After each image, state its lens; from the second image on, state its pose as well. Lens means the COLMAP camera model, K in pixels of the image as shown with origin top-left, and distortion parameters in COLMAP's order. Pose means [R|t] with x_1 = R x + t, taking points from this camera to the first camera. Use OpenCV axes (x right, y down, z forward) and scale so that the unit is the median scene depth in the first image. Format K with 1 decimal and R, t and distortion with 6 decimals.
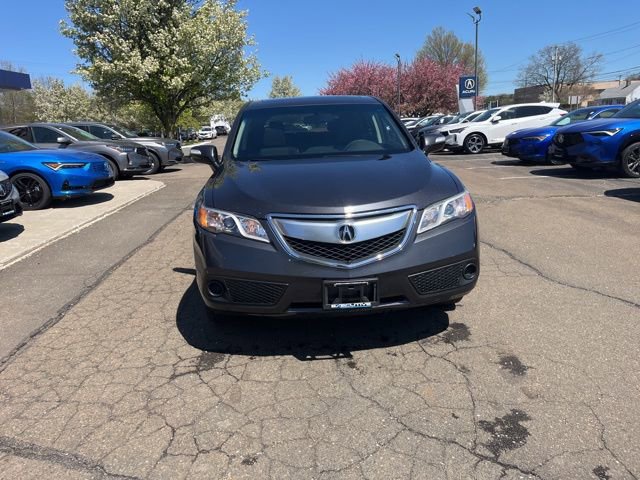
lens RADIAL K [[484.8, 0, 320.0], [0, 484.8, 240.0], [0, 0, 1]] dist [0.070292, -0.090916]
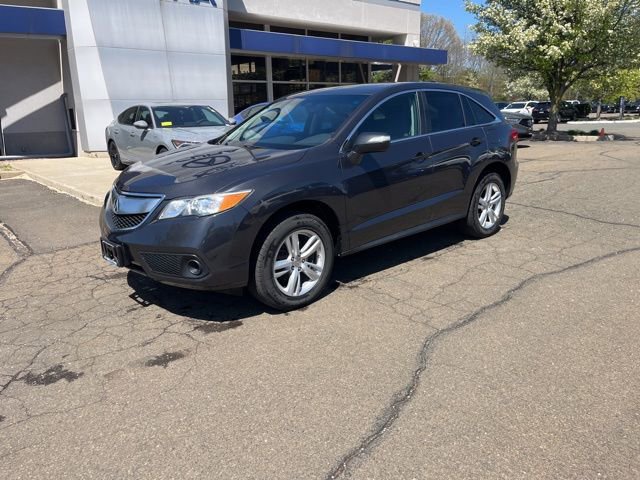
lens RADIAL K [[484.8, 0, 320.0], [0, 484.8, 240.0], [0, 0, 1]] dist [0.070292, -0.090916]
pose [[0.613279, 0.241978, -0.751888, 0.213763], [-0.193458, 0.968941, 0.154037, -0.035949], [0.765809, 0.050991, 0.641044, 0.089931]]
